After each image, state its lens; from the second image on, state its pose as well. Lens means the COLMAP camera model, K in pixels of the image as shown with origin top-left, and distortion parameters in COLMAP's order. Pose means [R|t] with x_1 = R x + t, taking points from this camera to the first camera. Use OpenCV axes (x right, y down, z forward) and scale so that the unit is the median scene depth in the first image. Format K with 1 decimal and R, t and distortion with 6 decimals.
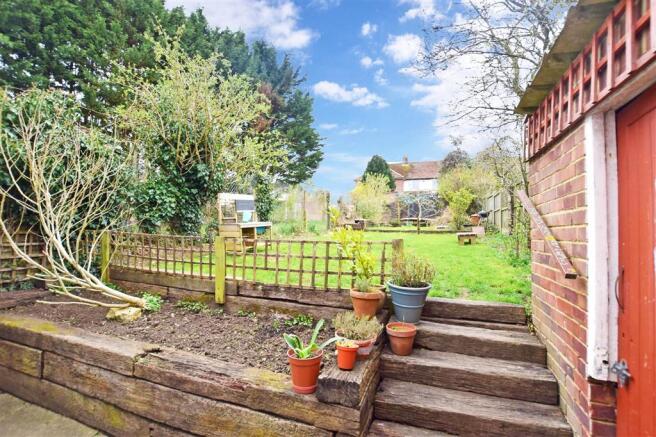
lens RADIAL K [[285.9, 0, 324.9], [0, 285.9, 221.4], [0, 0, 1]] dist [-0.028475, 0.002477]
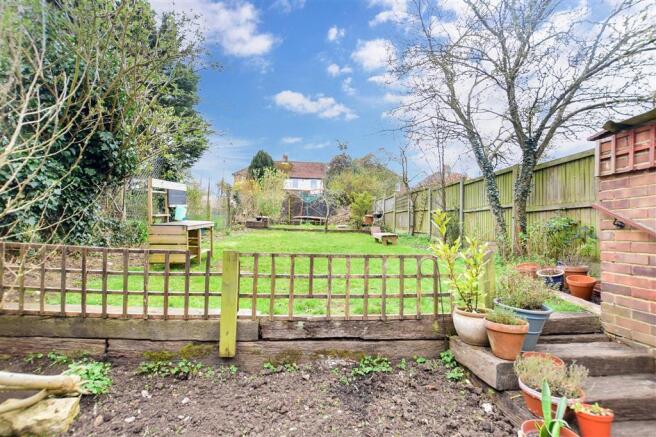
lens RADIAL K [[285.9, 0, 331.2], [0, 285.9, 221.7], [0, 0, 1]] dist [-0.028475, 0.002477]
pose [[0.904892, 0.018068, 0.425257, -0.436961], [-0.023471, 0.999697, 0.007468, -0.018740], [-0.424993, -0.016739, 0.905042, 0.346233]]
